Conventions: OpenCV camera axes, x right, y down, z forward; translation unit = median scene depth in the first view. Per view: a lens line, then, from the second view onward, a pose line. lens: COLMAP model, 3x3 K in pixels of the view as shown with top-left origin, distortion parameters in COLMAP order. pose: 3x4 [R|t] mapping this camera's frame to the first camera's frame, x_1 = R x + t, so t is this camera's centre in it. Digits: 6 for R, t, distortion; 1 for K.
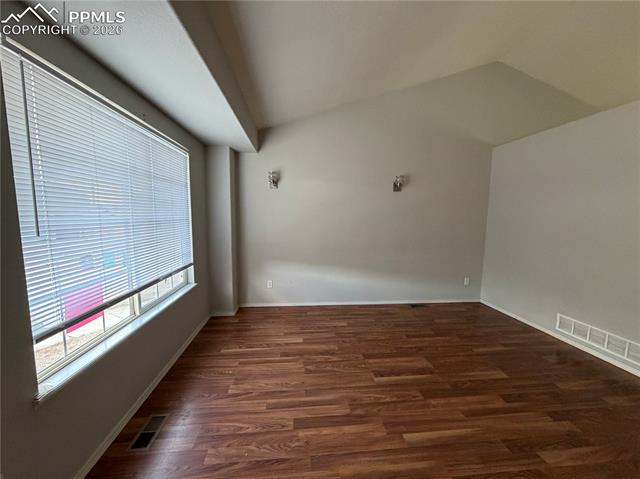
lens RADIAL K [[254.8, 0, 318.5], [0, 254.8, 241.2], [0, 0, 1]] dist [0.001663, -0.000094]
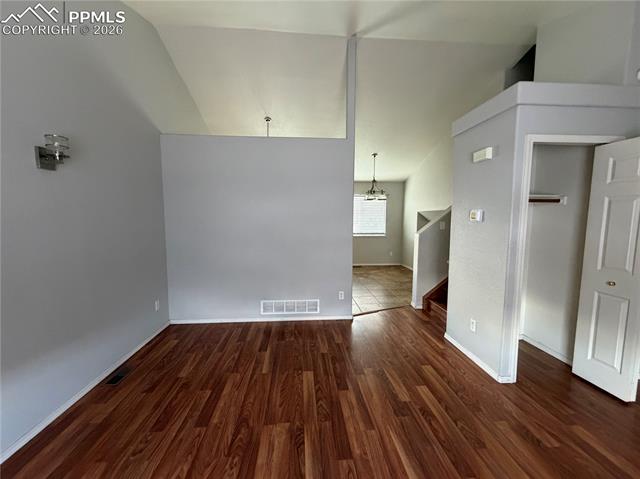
lens RADIAL K [[254.8, 0, 318.5], [0, 254.8, 241.2], [0, 0, 1]] dist [0.001663, -0.000094]
pose [[0.025368, -0.109625, 0.993649, -0.193323], [0.101377, 0.989127, 0.106538, -0.089071], [-0.994525, 0.098031, 0.036205, 0.680743]]
